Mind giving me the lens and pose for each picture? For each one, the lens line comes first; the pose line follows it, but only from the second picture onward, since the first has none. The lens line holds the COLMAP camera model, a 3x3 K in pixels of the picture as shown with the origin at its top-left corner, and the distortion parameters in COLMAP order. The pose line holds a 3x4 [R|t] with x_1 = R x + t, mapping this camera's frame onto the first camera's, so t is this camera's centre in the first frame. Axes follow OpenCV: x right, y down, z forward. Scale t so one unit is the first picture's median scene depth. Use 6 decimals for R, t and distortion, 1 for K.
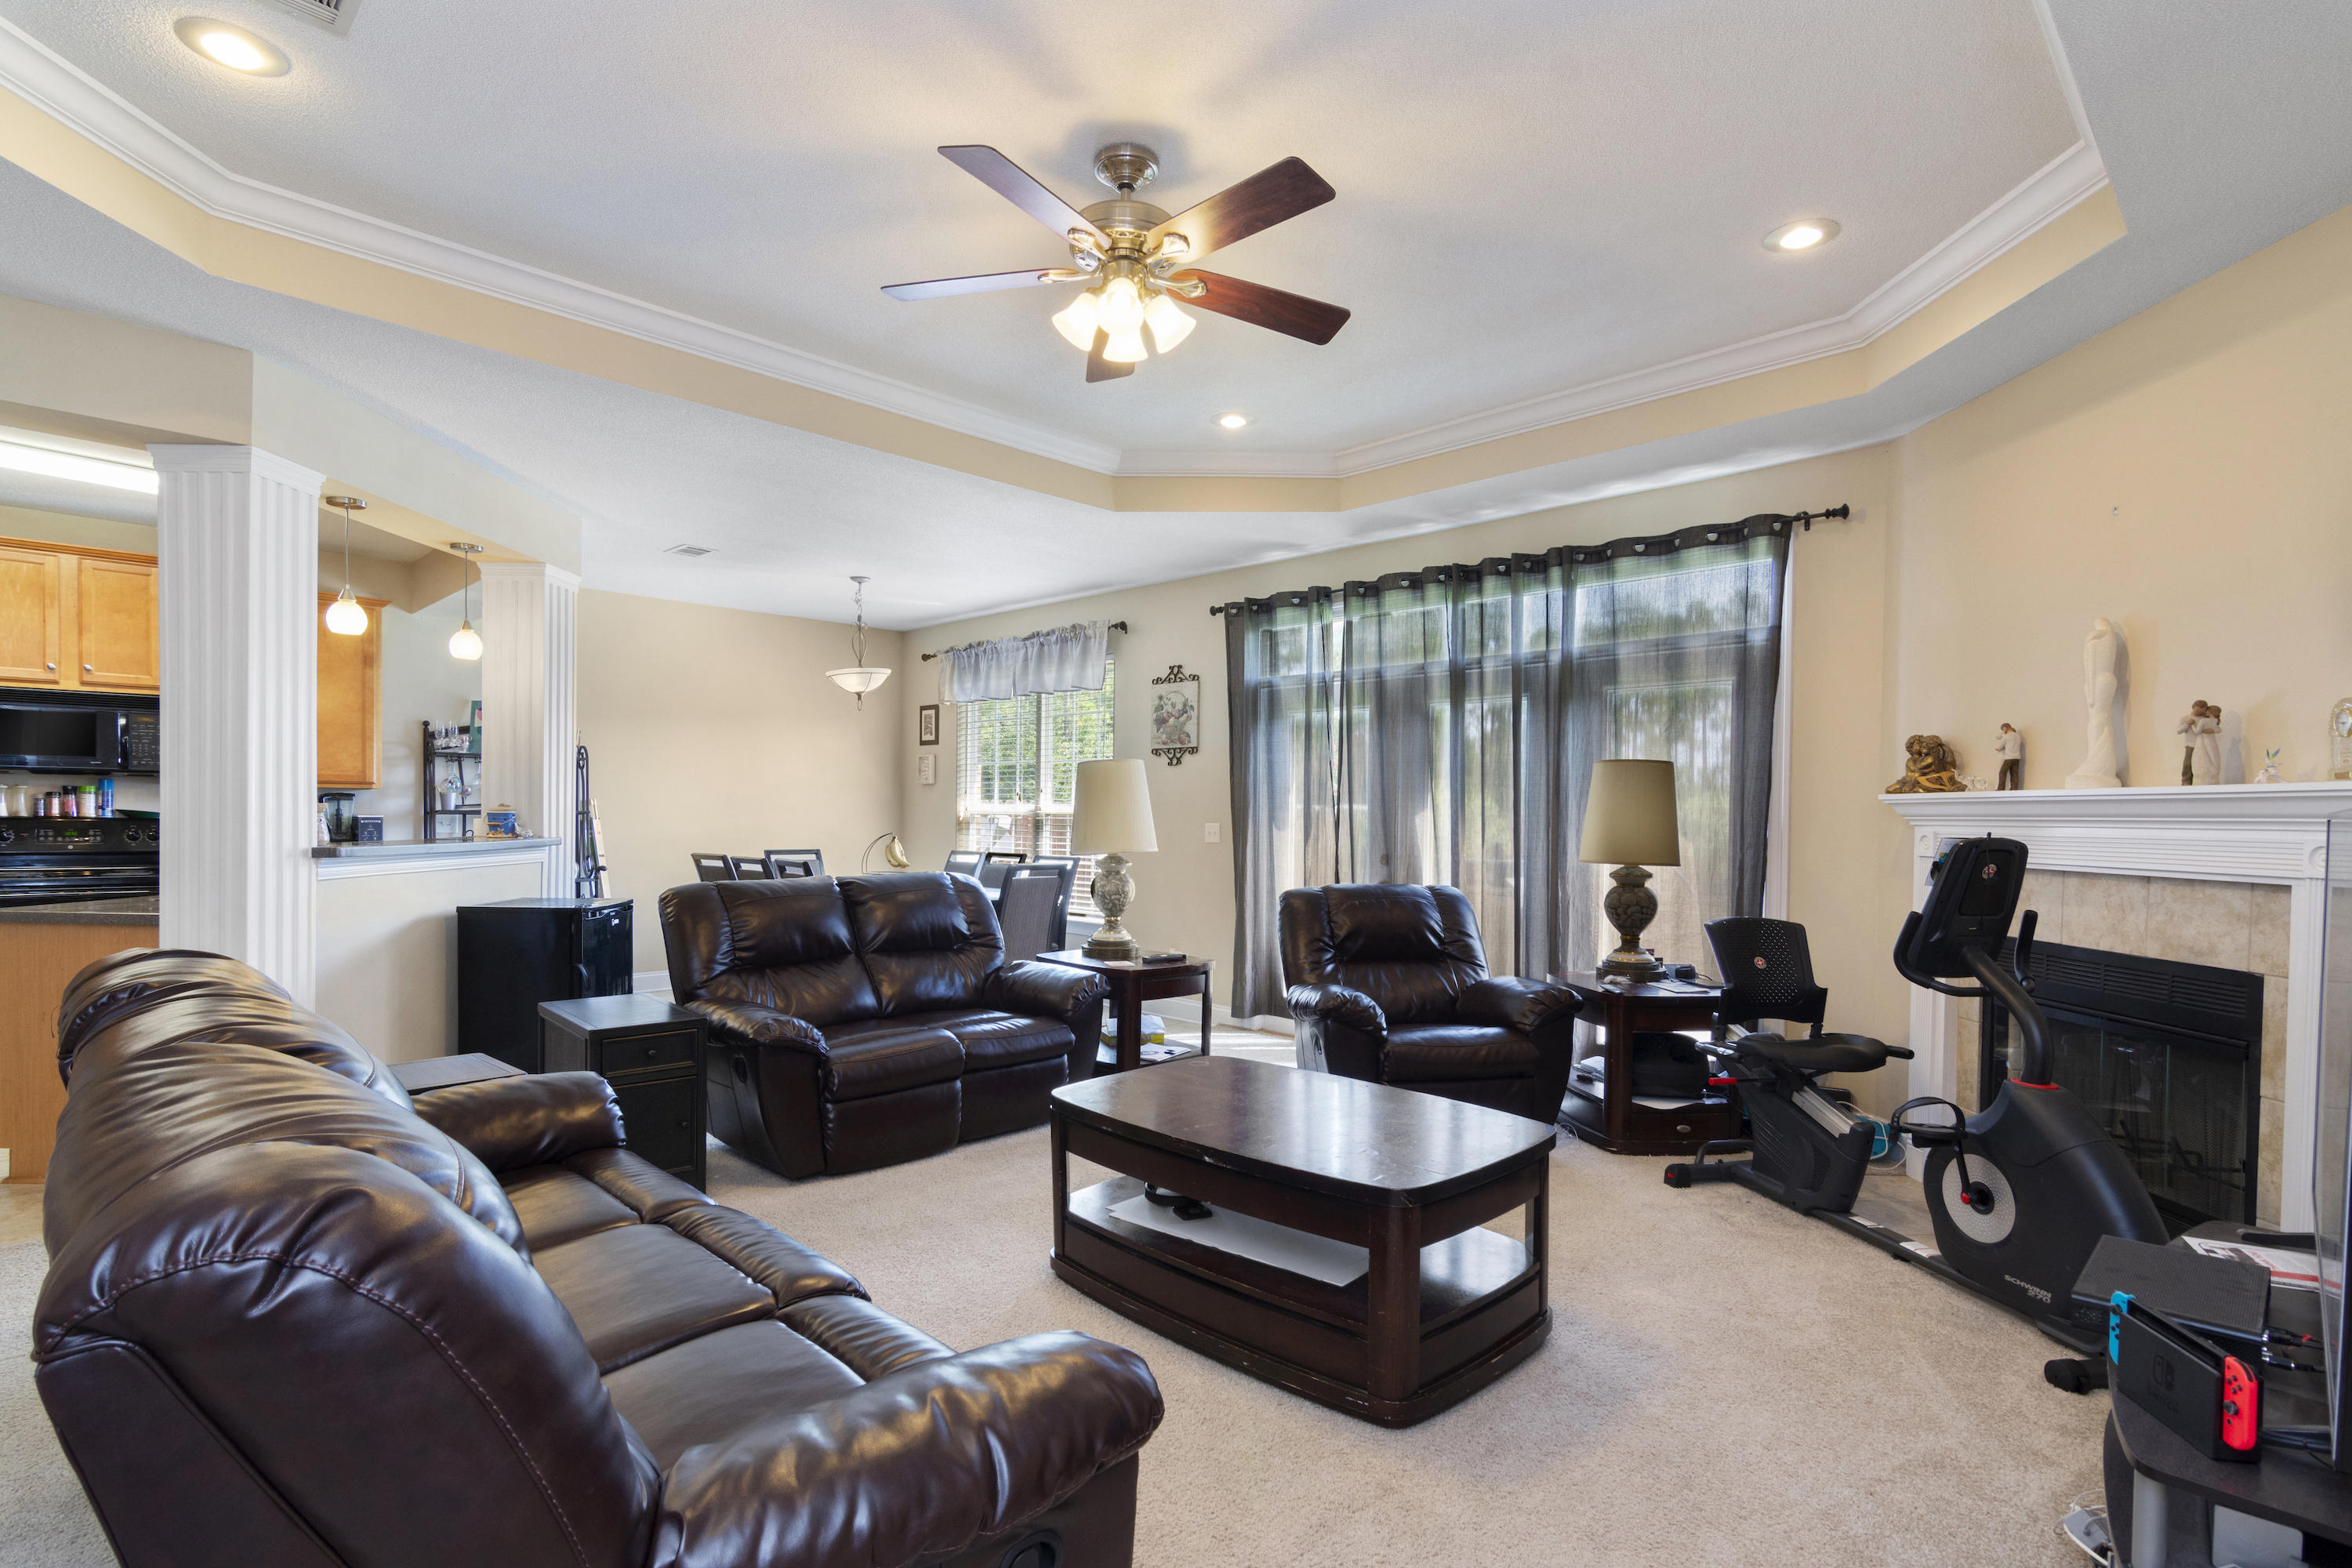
lens RADIAL K [[1150.7, 0, 1177.2], [0, 1150.7, 833.8], [0, 0, 1]] dist [0.000462, 0.000078]
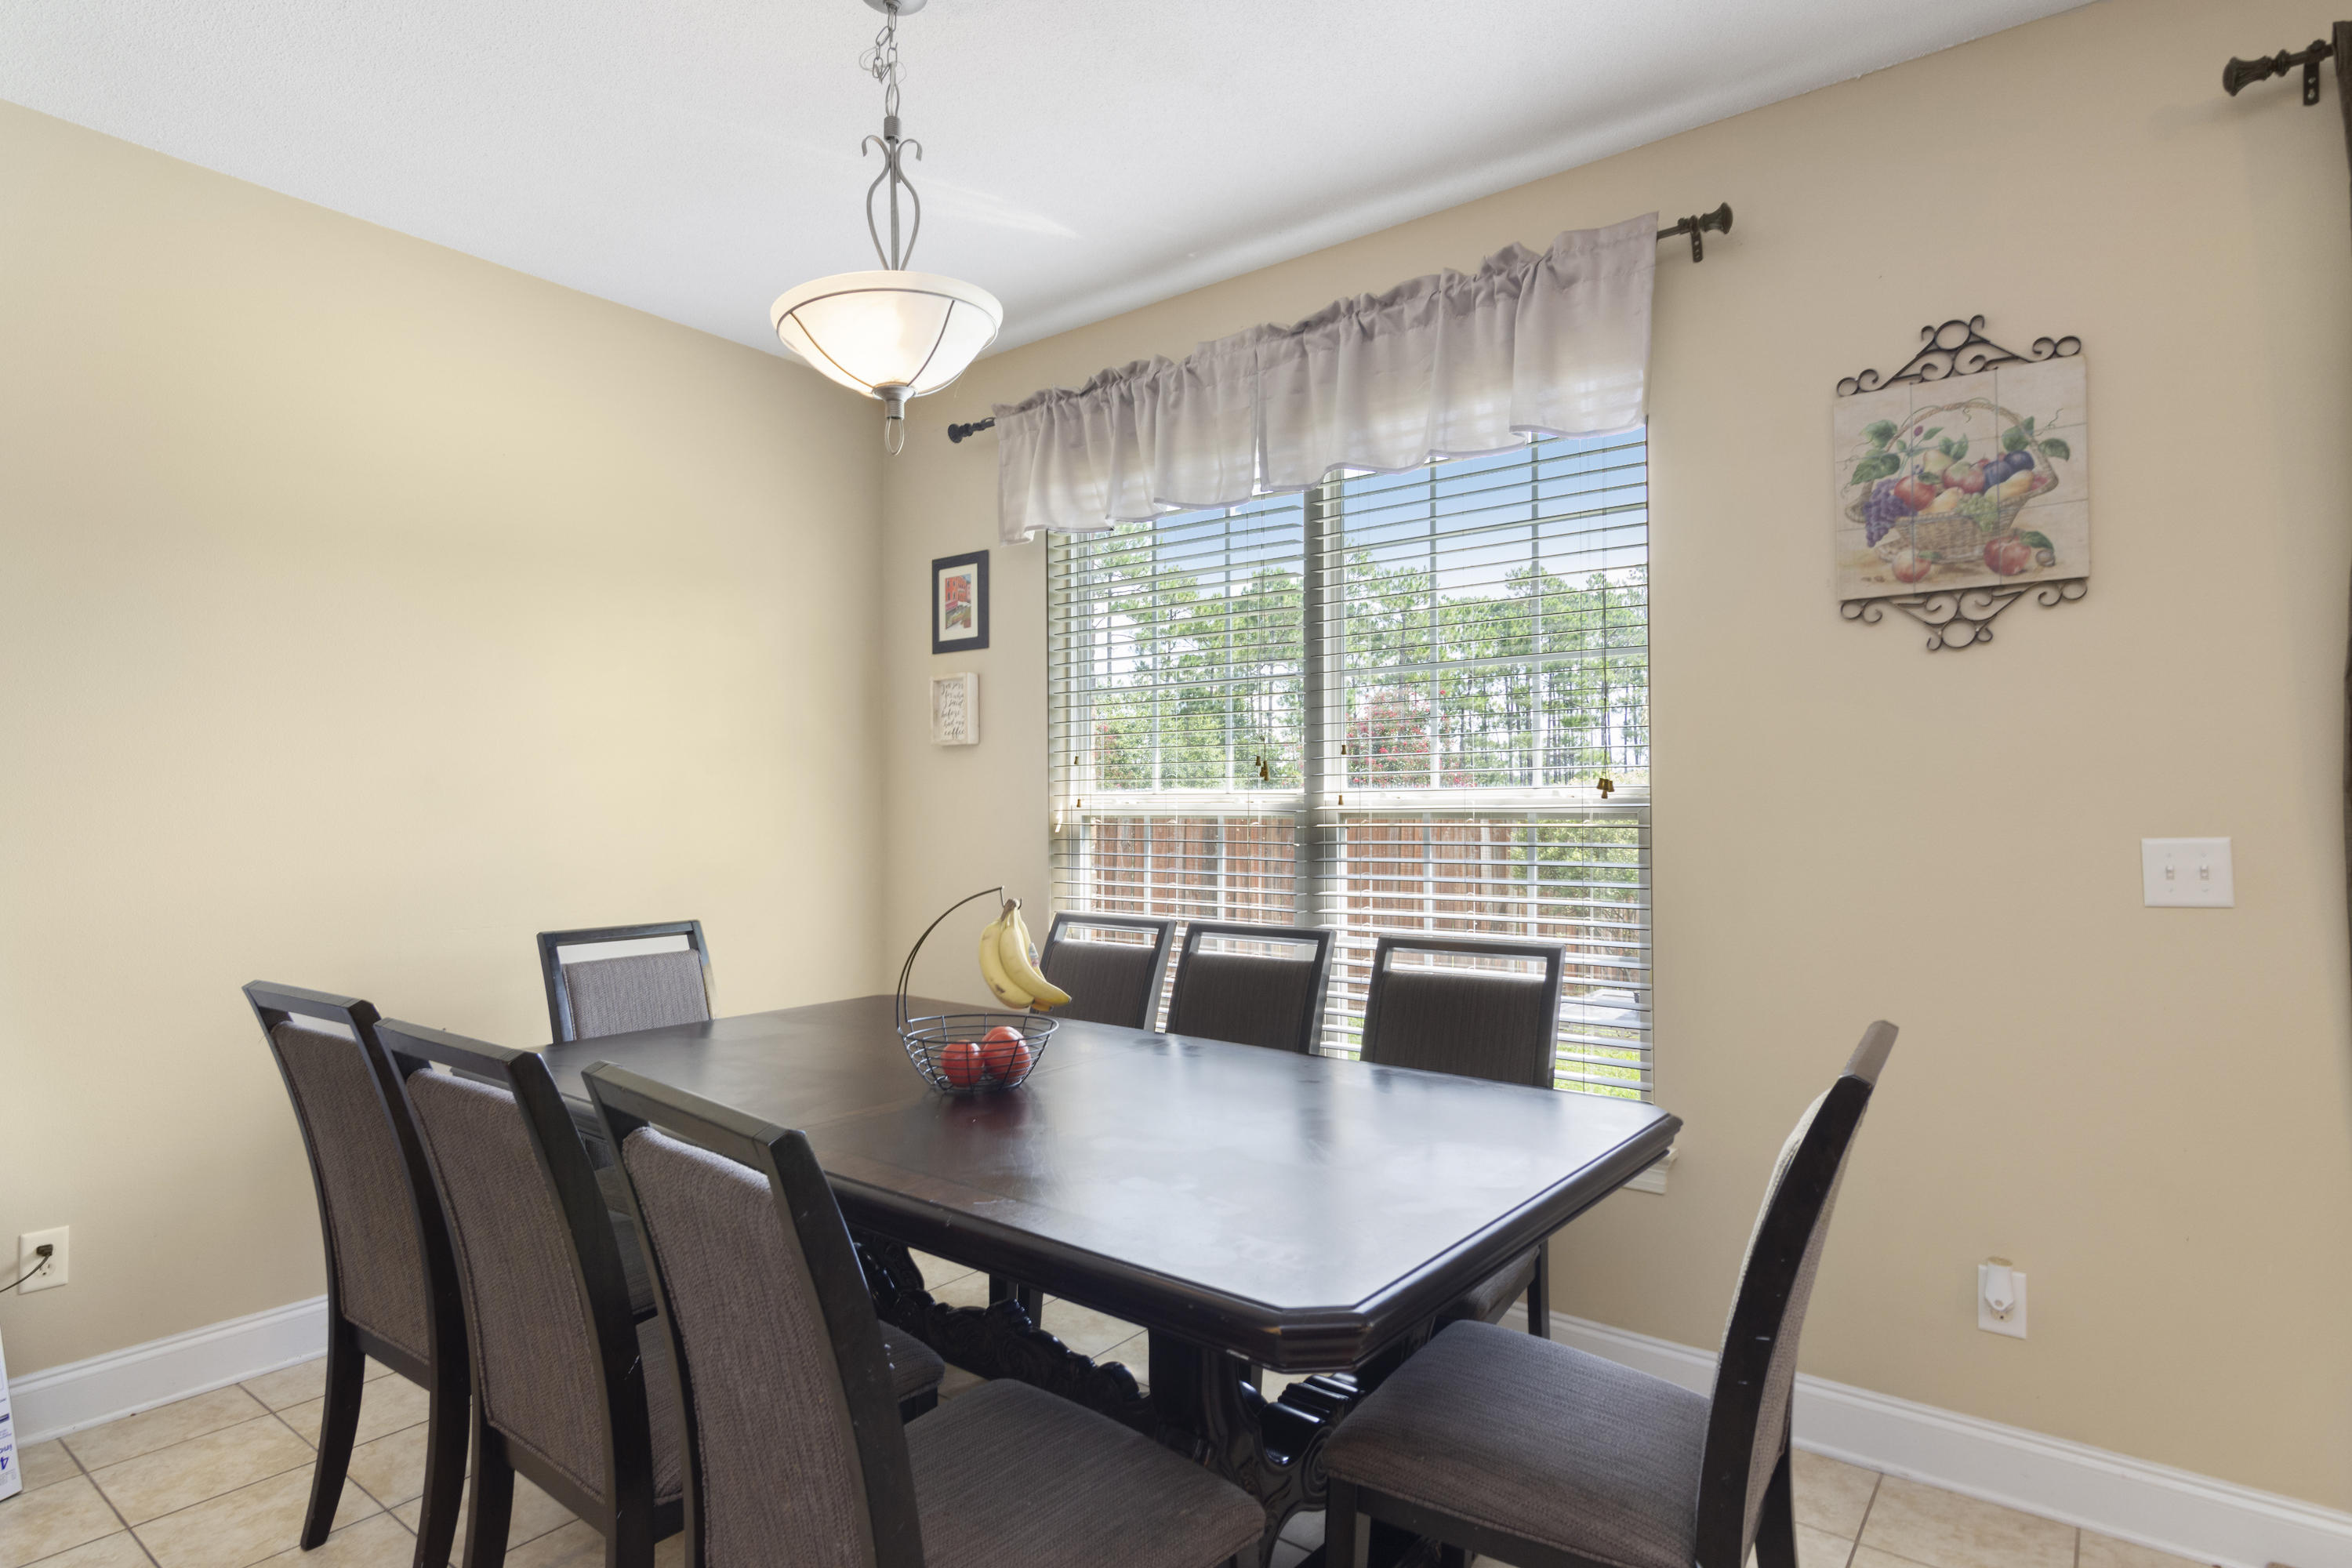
lens RADIAL K [[1248.4, 0, 1176.0], [0, 1248.4, 784.0], [0, 0, 1]] dist [-0.026829, -0.000447]
pose [[0.992873, -0.015513, 0.118161, -0.280594], [0.019666, 0.999226, -0.034064, -0.018819], [-0.117541, 0.036145, 0.992410, 0.801496]]
